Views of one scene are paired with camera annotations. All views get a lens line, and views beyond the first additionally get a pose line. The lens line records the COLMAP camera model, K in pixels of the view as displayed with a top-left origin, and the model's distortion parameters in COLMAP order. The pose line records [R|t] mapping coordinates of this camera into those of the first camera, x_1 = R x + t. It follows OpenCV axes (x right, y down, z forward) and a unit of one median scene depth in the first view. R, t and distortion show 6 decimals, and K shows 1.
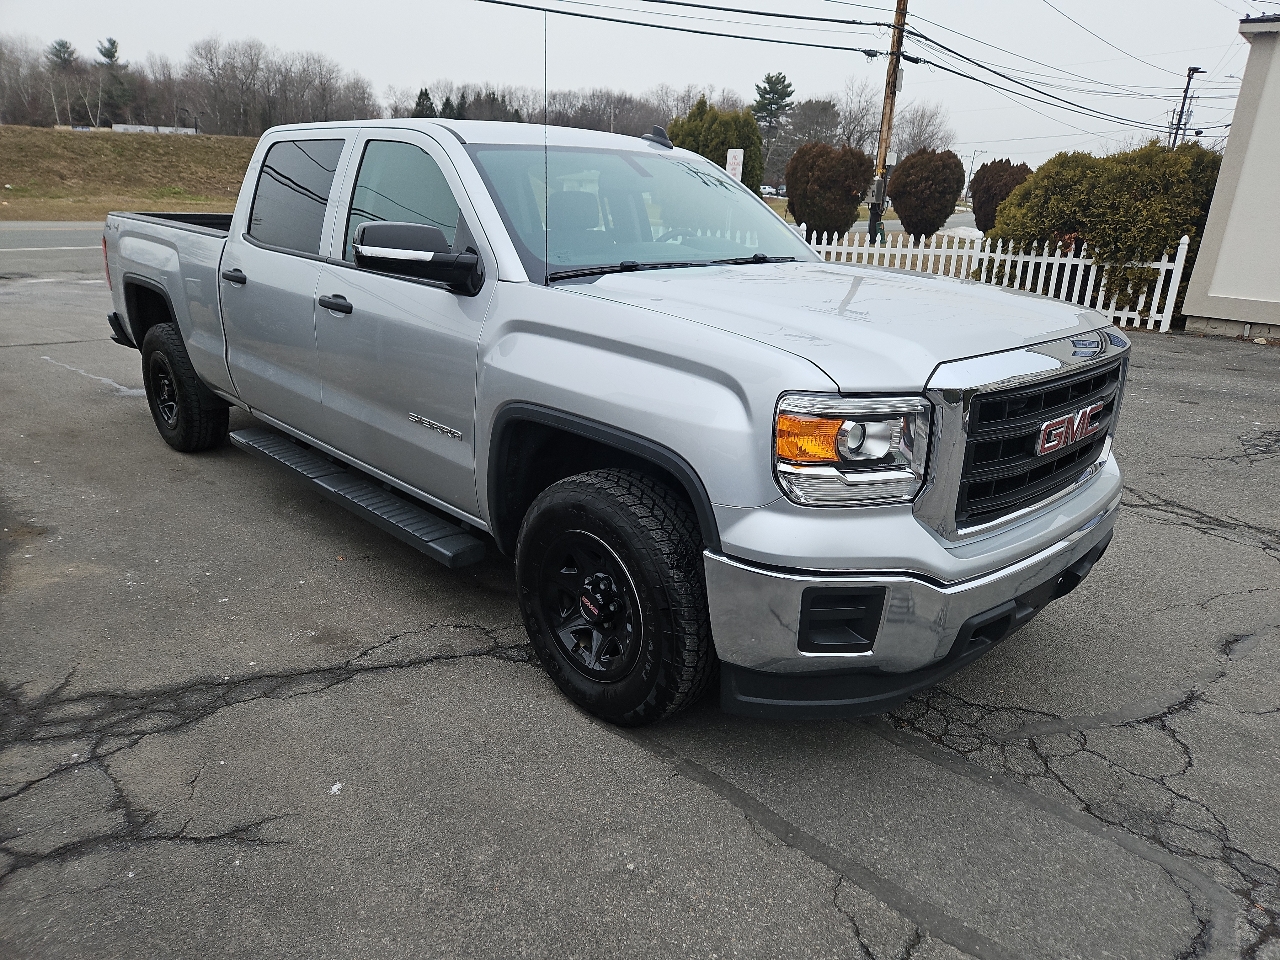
lens RADIAL K [[854.3, 0, 640.4], [0, 854.3, 475.8], [0, 0, 1]] dist [0.070973, -0.052897]
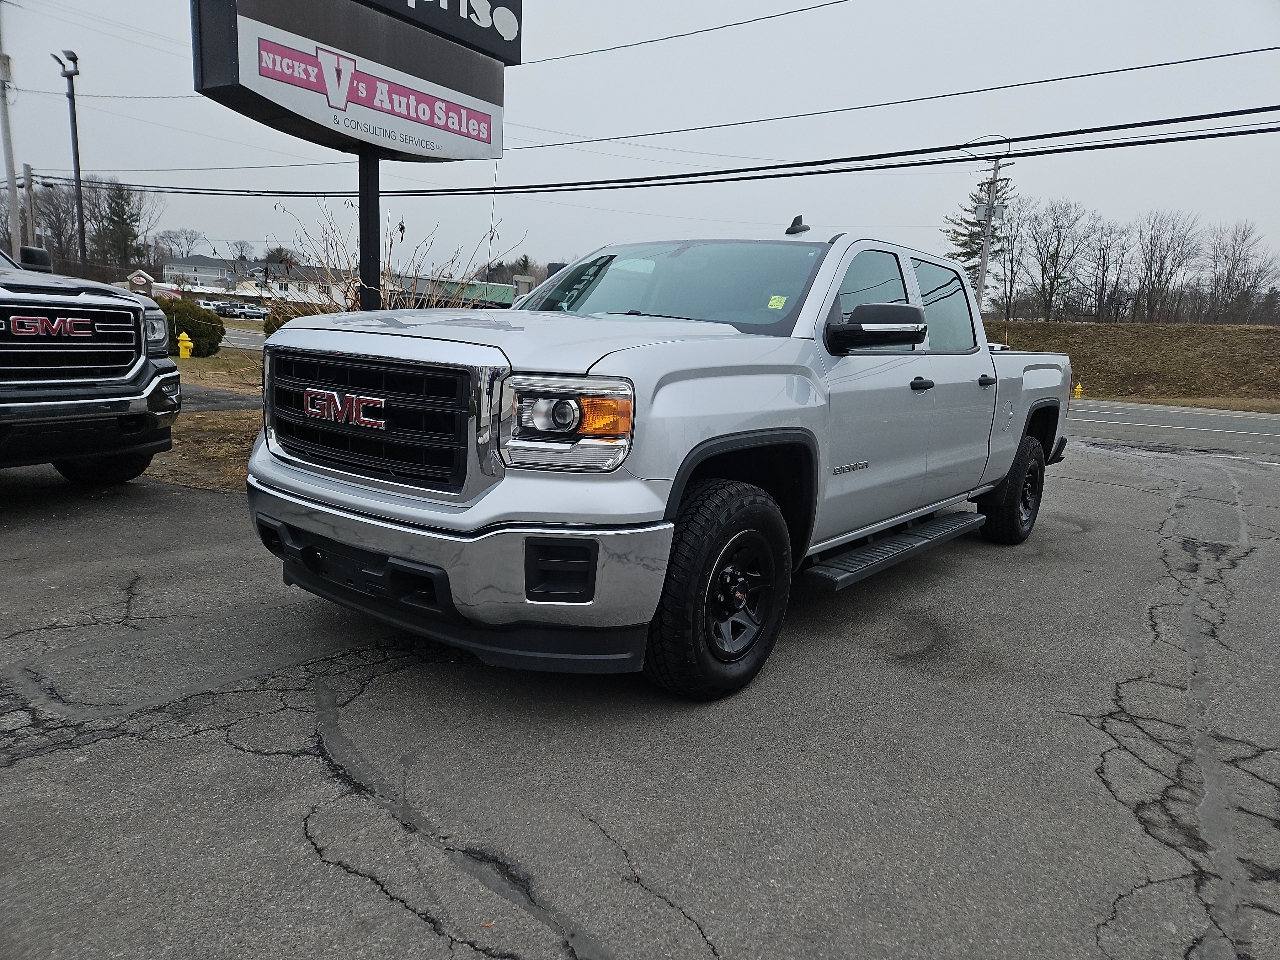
lens RADIAL K [[854.3, 0, 650.8], [0, 854.3, 491.9], [0, 0, 1]] dist [0.070973, -0.052897]
pose [[0.143717, 0.149138, -0.978317, 1.131184], [-0.357846, 0.929517, 0.089131, -0.133720], [0.922655, 0.337277, 0.186956, 0.808096]]
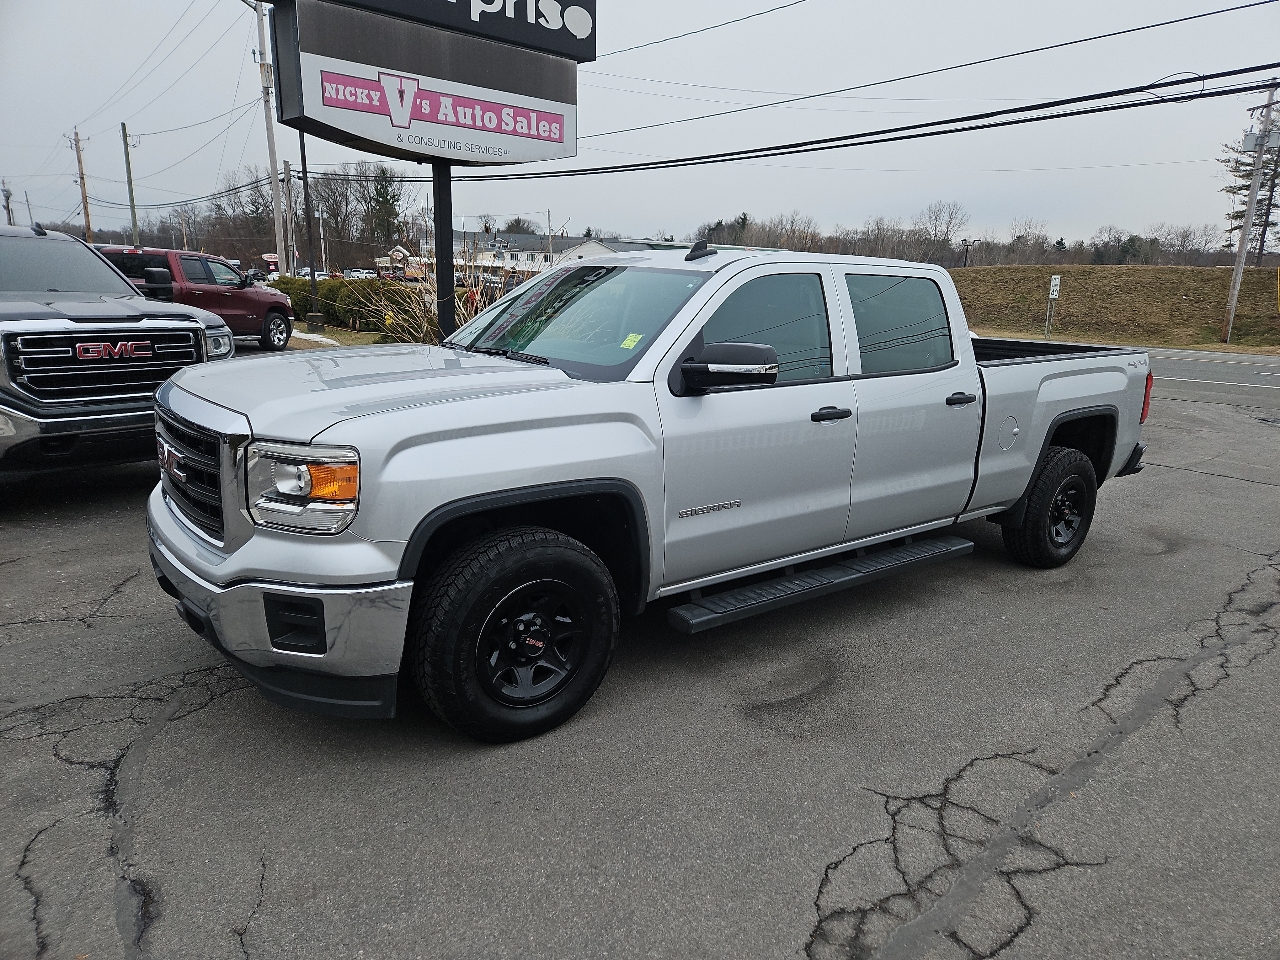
lens RADIAL K [[854.3, 0, 654.0], [0, 854.3, 482.9], [0, 0, 1]] dist [0.070973, -0.052897]
pose [[-0.104022, 0.186075, -0.977013, 1.132037], [-0.344145, 0.914926, 0.210891, -0.361581], [0.933136, 0.358172, -0.031136, 1.157217]]
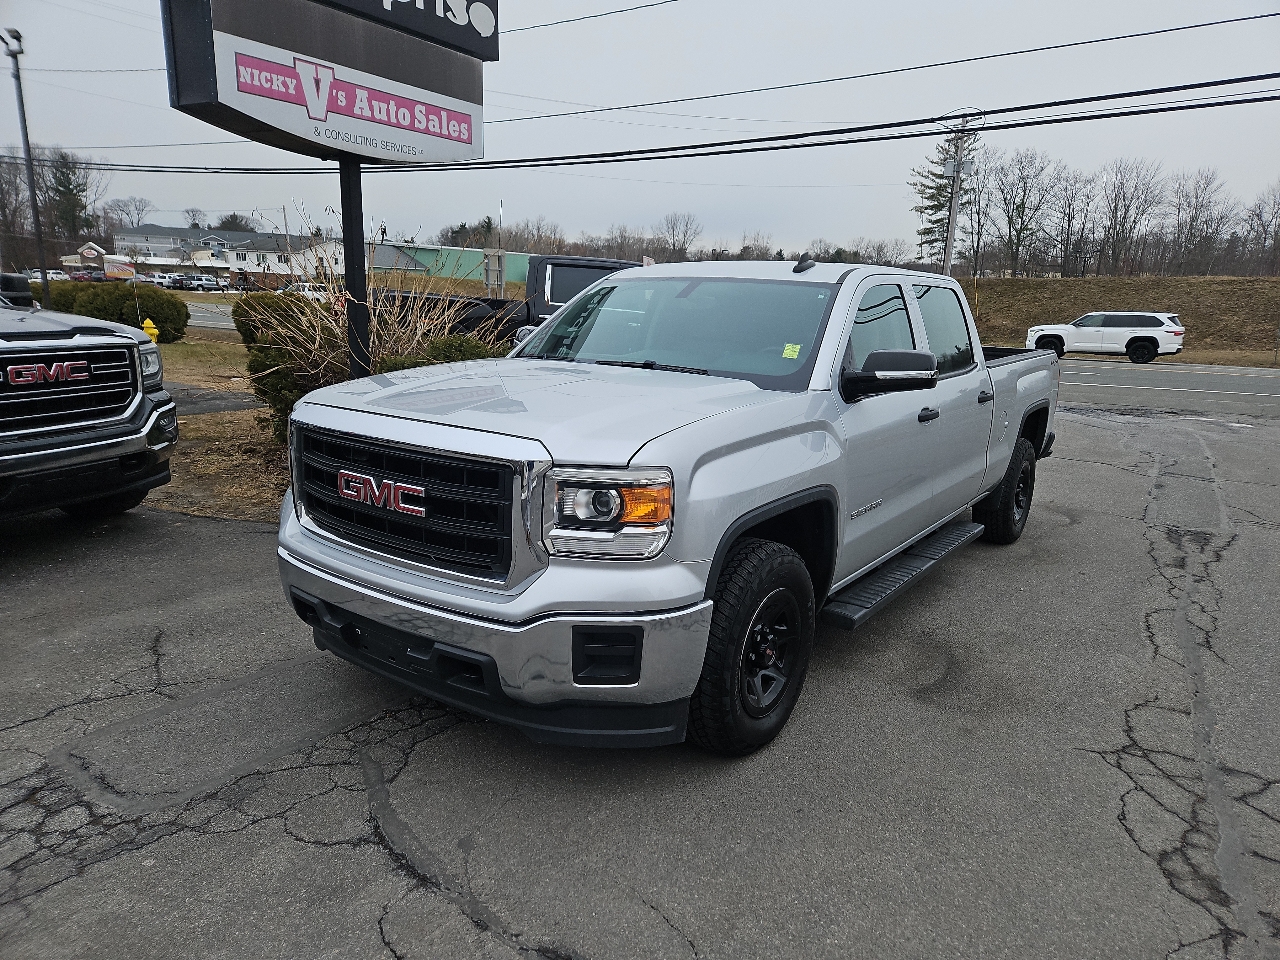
lens RADIAL K [[854.3, 0, 649.0], [0, 854.3, 490.6], [0, 0, 1]] dist [0.070973, -0.052897]
pose [[0.177029, 0.186599, -0.966355, 1.121609], [-0.331276, 0.935869, 0.120025, -0.211030], [0.926778, 0.298882, 0.227492, 0.722174]]
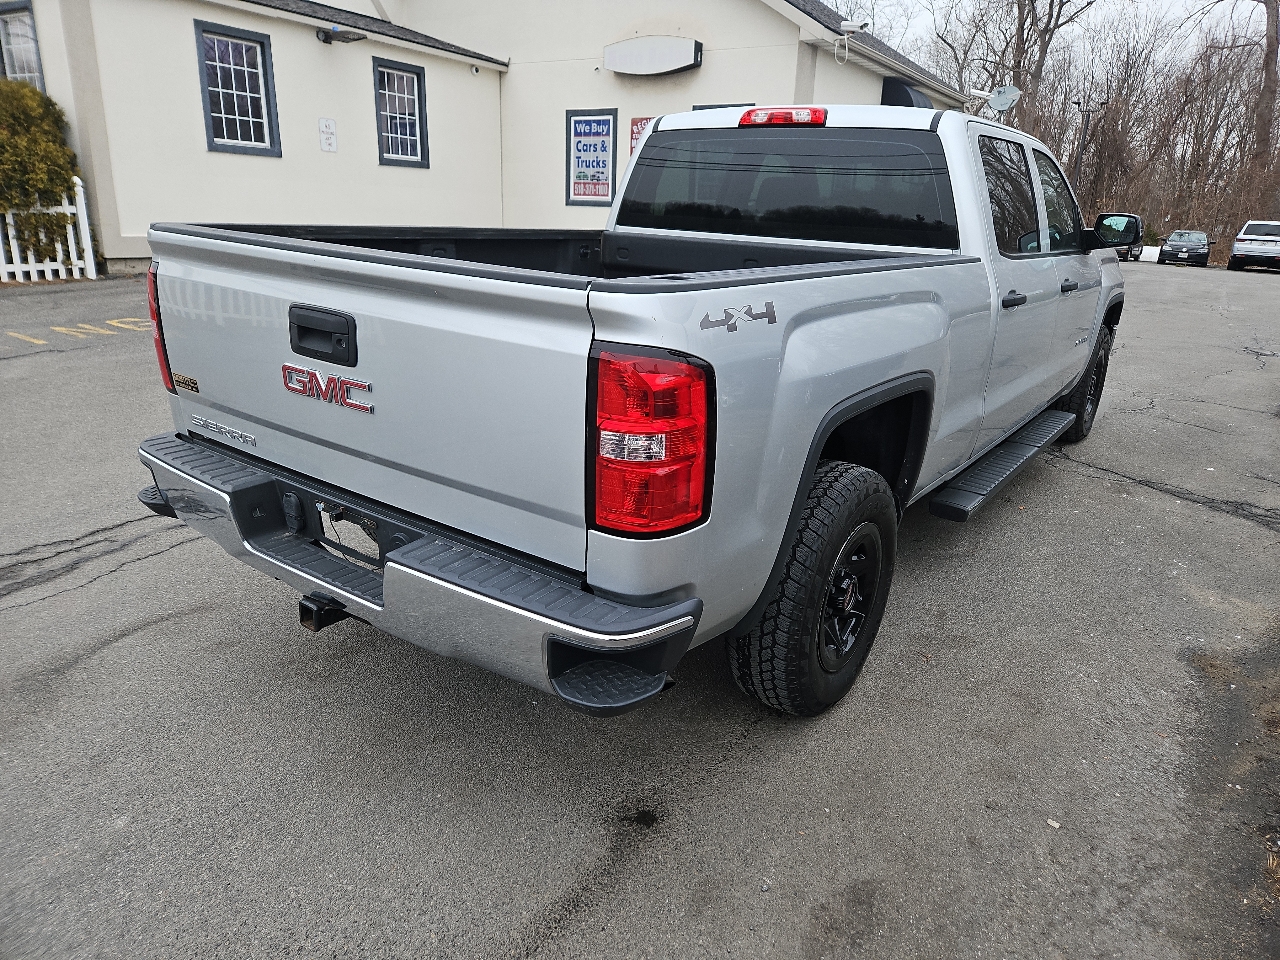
lens RADIAL K [[854.3, 0, 650.9], [0, 854.3, 475.6], [0, 0, 1]] dist [0.070973, -0.052897]
pose [[-0.179030, -0.351150, 0.919044, -1.385205], [0.257553, 0.884833, 0.388250, -0.555726], [-0.949534, 0.306211, -0.067972, 1.618967]]
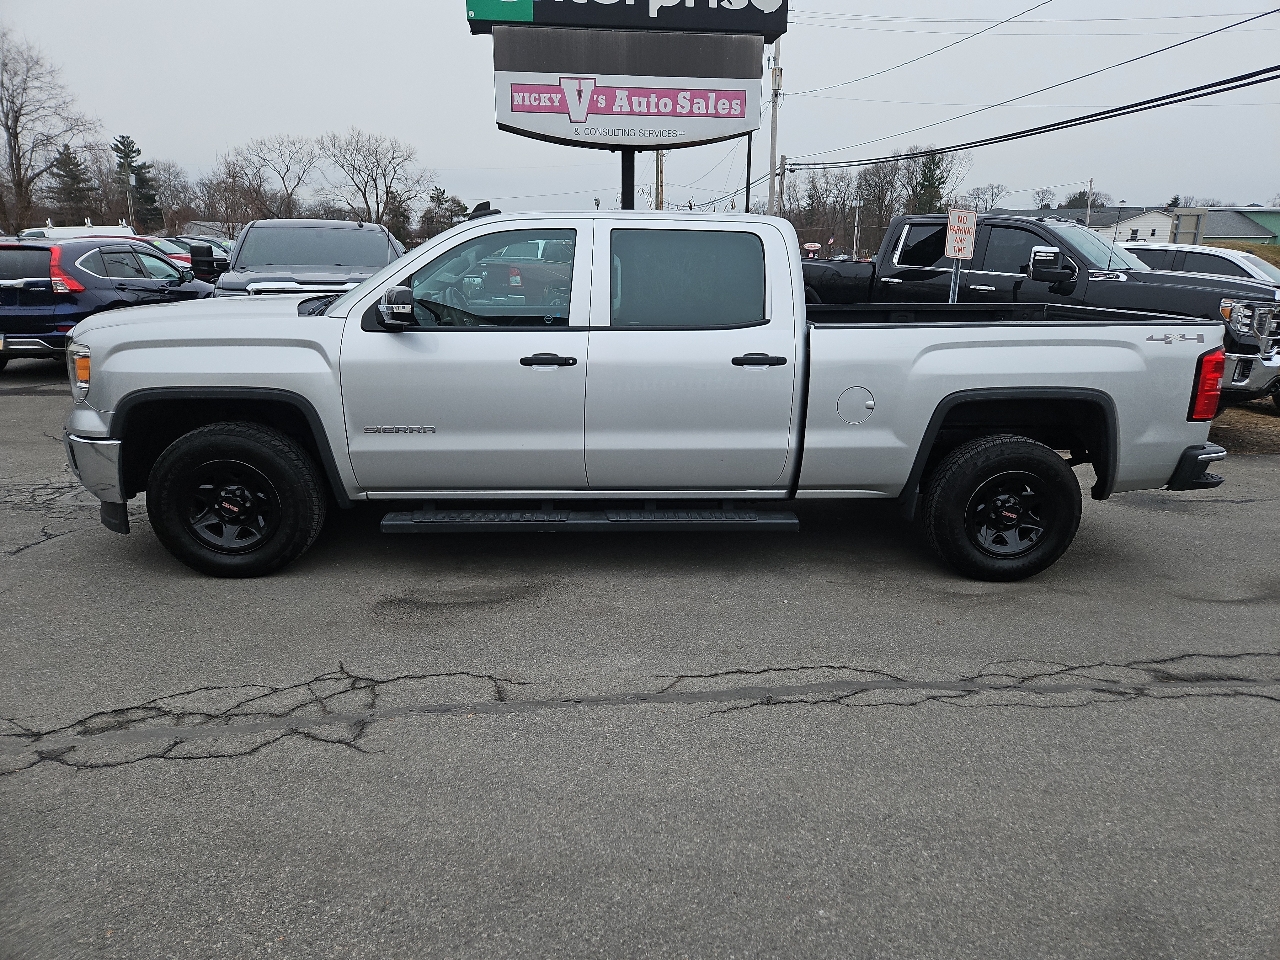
lens RADIAL K [[854.3, 0, 645.9], [0, 854.3, 471.8], [0, 0, 1]] dist [0.070973, -0.052897]
pose [[-0.653933, 0.140238, -0.743441, 0.833869], [-0.272035, 0.873361, 0.404028, -0.654392], [0.705952, 0.466449, -0.532970, 2.060886]]
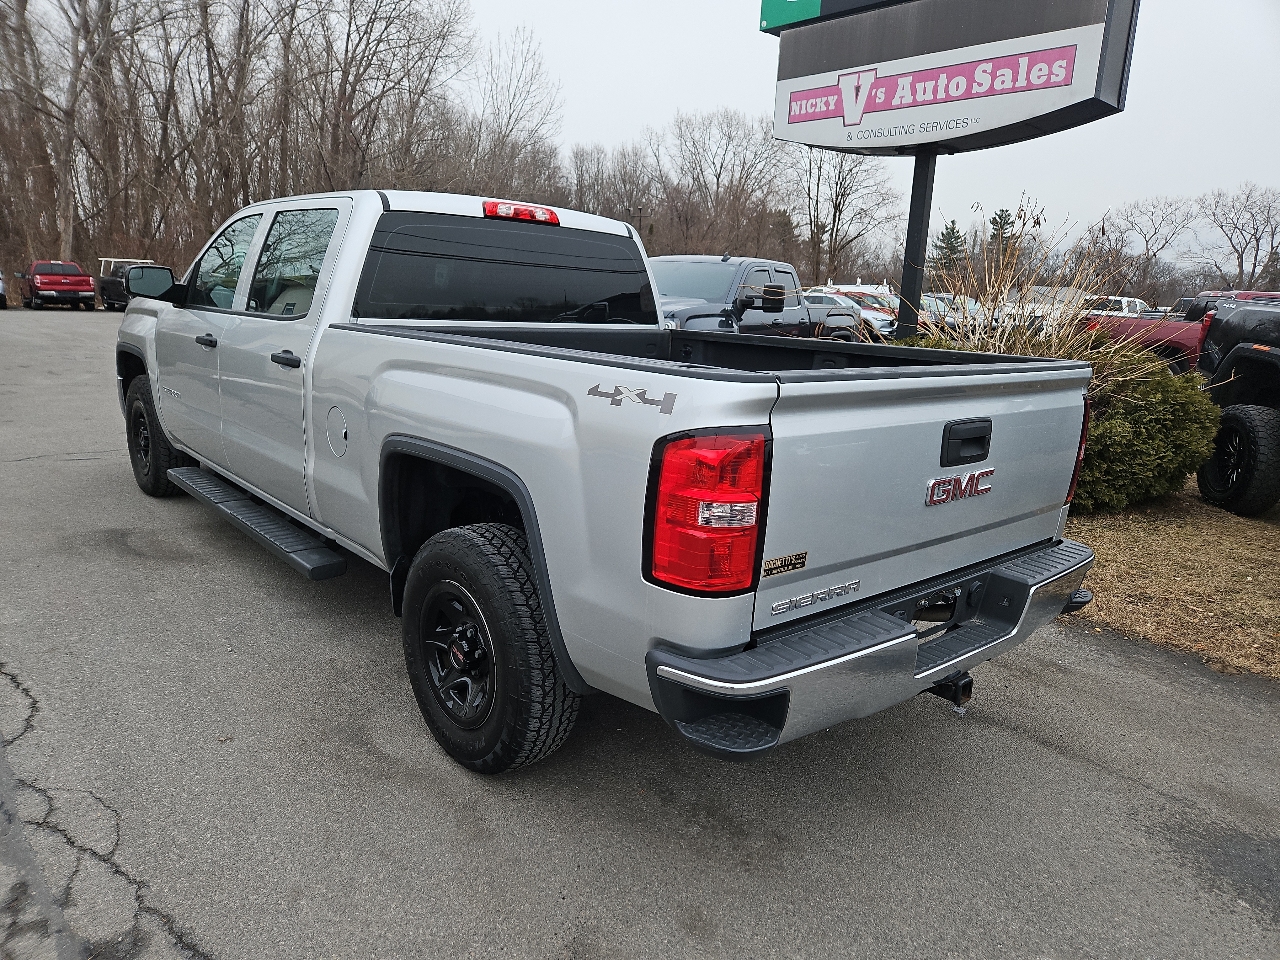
lens RADIAL K [[854.3, 0, 637.5], [0, 854.3, 487.9], [0, 0, 1]] dist [0.070973, -0.052897]
pose [[-0.994490, -0.098253, 0.036544, -0.576365], [-0.065365, 0.853739, 0.516582, -0.762237], [-0.081955, 0.511347, -0.855457, 2.349010]]
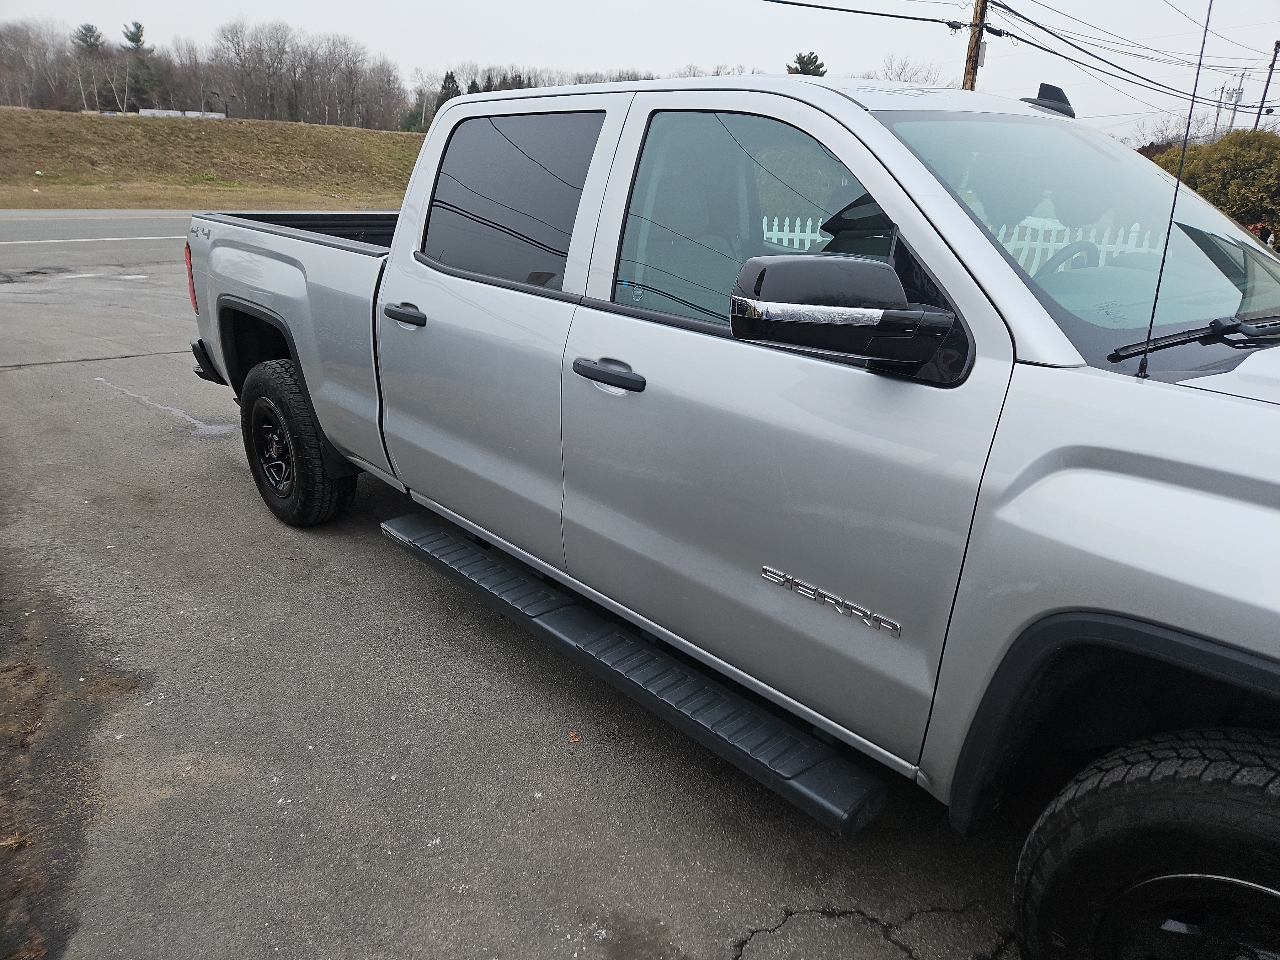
lens RADIAL K [[852.3, 0, 647.3], [0, 852.3, 473.8], [0, 0, 1]] dist [0.064660, -0.044370]
pose [[0.999870, 0.001694, -0.016027, -0.294221], [-0.001434, 0.999867, 0.016219, -0.126849], [0.016052, -0.016193, 0.999740, 0.351478]]
